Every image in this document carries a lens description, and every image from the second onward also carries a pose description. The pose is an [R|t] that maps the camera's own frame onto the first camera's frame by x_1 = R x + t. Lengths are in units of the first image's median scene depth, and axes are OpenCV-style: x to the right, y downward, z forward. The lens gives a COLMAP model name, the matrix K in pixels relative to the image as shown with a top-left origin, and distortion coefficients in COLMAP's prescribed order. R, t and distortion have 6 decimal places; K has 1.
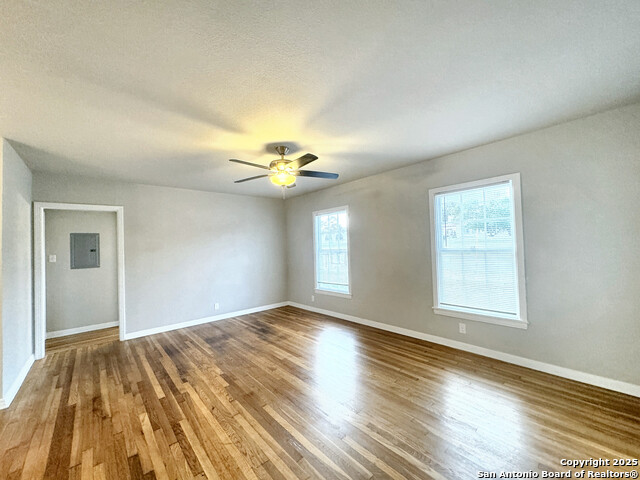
lens RADIAL K [[255.0, 0, 319.3], [0, 255.0, 240.8], [0, 0, 1]] dist [0.001748, -0.000077]
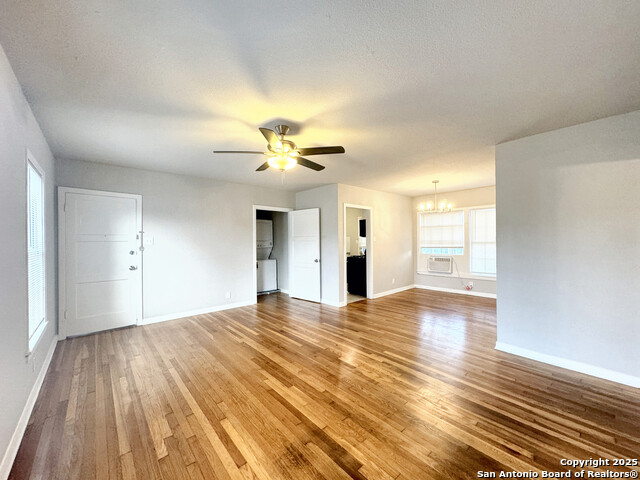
lens RADIAL K [[255.0, 0, 320.8], [0, 255.0, 241.3], [0, 0, 1]] dist [0.001748, -0.000077]
pose [[-0.999122, 0.041834, -0.002404, -0.236180], [0.041862, 0.999037, -0.013117, 0.048738], [0.001853, -0.013206, -0.999911, 1.710352]]
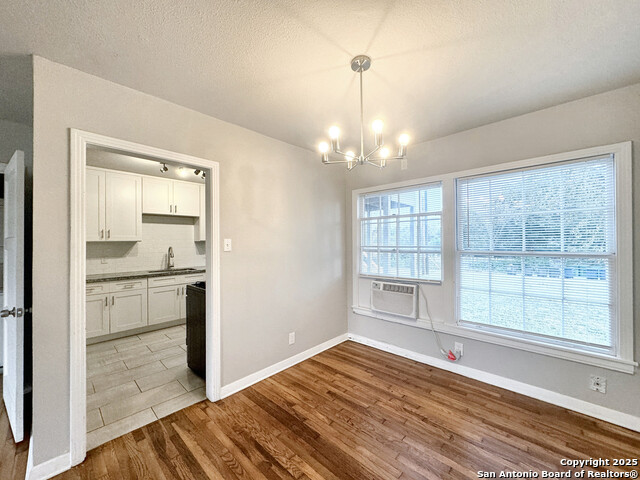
lens RADIAL K [[255.0, 0, 319.8], [0, 255.0, 241.5], [0, 0, 1]] dist [0.001748, -0.000077]
pose [[-0.995394, 0.039067, -0.087545, -0.831708], [0.040681, 0.999032, -0.016738, 0.037767], [0.086806, -0.020222, -0.996020, 0.612334]]
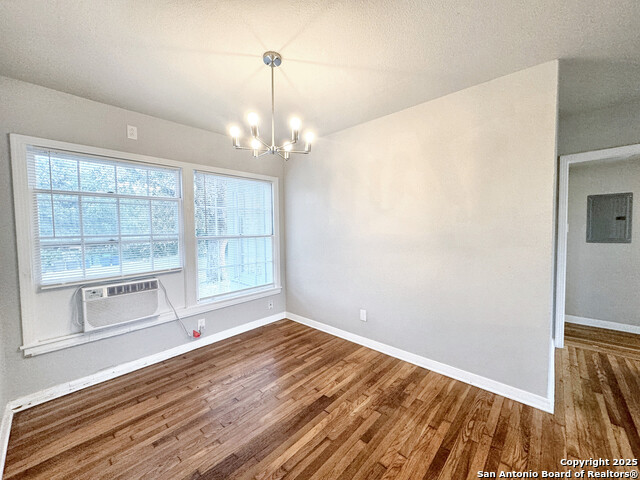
lens RADIAL K [[255.0, 0, 318.9], [0, 255.0, 241.0], [0, 0, 1]] dist [0.001748, -0.000077]
pose [[0.100302, 0.078311, -0.991870, -0.402247], [0.031257, 0.996158, 0.081810, 0.025600], [0.994466, -0.039209, 0.097469, 0.165859]]
